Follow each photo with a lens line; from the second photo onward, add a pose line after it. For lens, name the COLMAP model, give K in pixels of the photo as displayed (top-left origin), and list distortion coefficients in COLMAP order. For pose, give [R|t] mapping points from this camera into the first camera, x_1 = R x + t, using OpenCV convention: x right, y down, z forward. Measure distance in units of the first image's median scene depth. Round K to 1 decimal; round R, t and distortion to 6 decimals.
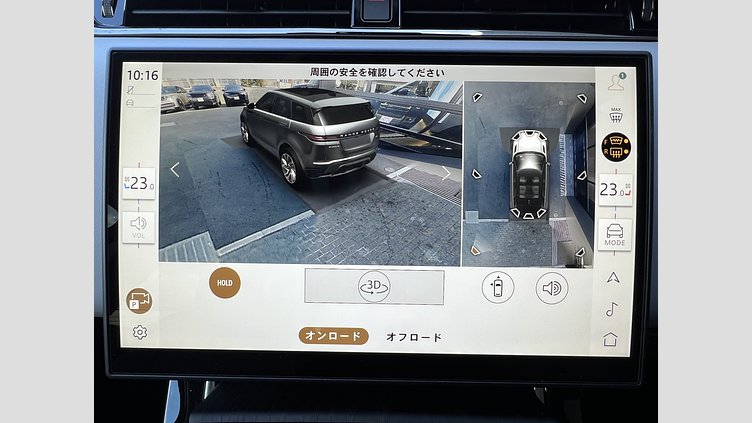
lens RADIAL K [[522.7, 0, 375.9], [0, 522.7, 208.7], [0, 0, 1]] dist [0.001684, -0.000161]
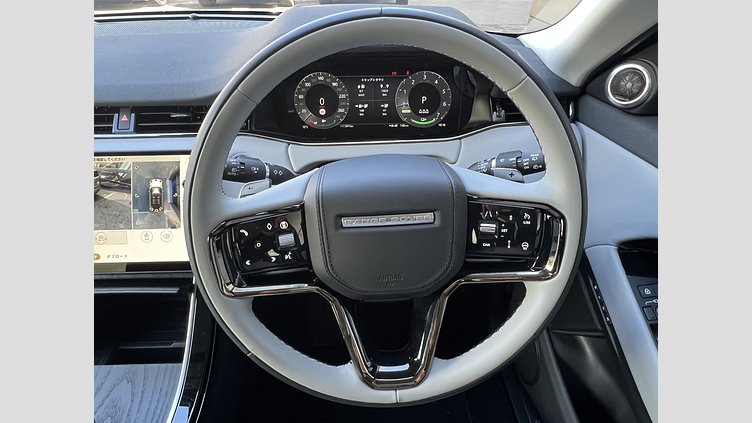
lens RADIAL K [[522.7, 0, 378.3], [0, 522.7, 210.6], [0, 0, 1]] dist [0.001684, -0.000161]
pose [[0.998663, -0.034170, 0.038800, 1.345080], [0.034610, 0.999343, -0.010731, 0.085442], [-0.038408, 0.012059, 0.999189, -1.786118]]
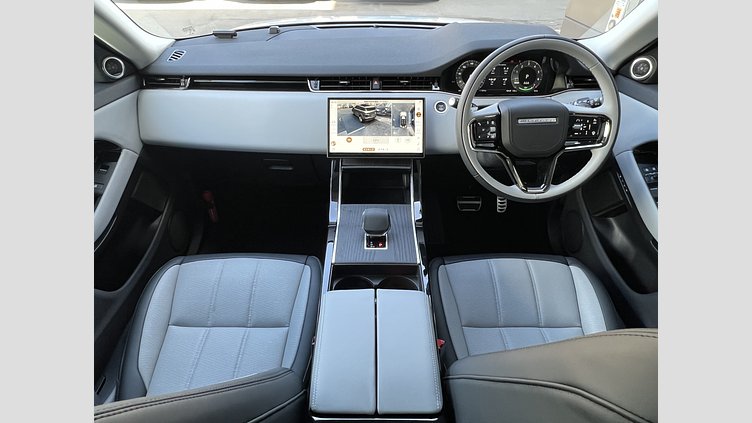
lens RADIAL K [[522.7, 0, 373.7], [0, 522.7, 213.9], [0, 0, 1]] dist [0.001684, -0.000161]
pose [[0.999953, -0.009700, -0.000167, -0.034689], [0.009701, 0.999913, 0.008965, 0.889011], [0.000080, -0.008966, 0.999960, -4.594407]]
